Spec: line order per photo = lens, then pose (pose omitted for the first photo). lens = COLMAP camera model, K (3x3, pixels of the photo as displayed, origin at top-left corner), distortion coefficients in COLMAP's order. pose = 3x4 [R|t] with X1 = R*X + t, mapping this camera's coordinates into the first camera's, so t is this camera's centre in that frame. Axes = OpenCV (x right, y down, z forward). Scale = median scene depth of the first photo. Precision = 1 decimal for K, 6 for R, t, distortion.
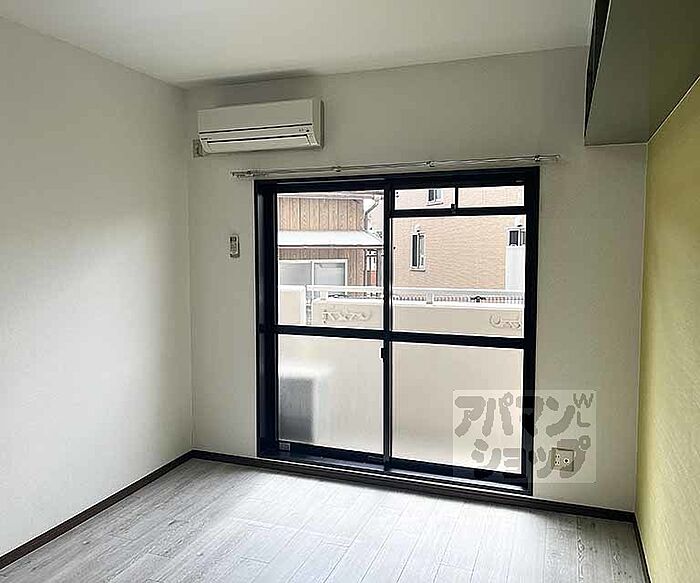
lens RADIAL K [[588.0, 0, 350.0], [0, 588.0, 291.5], [0, 0, 1]] dist [0.005498, 0.000380]
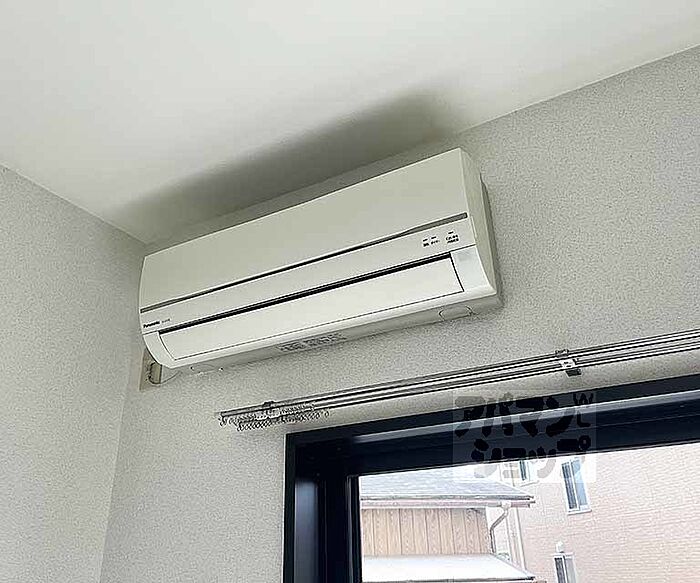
lens RADIAL K [[588.0, 0, 350.0], [0, 588.0, 291.5], [0, 0, 1]] dist [0.005498, 0.000380]
pose [[0.987800, -0.088838, -0.127902, -0.080089], [0.013875, 0.868260, -0.495915, -0.096192], [0.155108, 0.488091, 0.858900, 0.687552]]
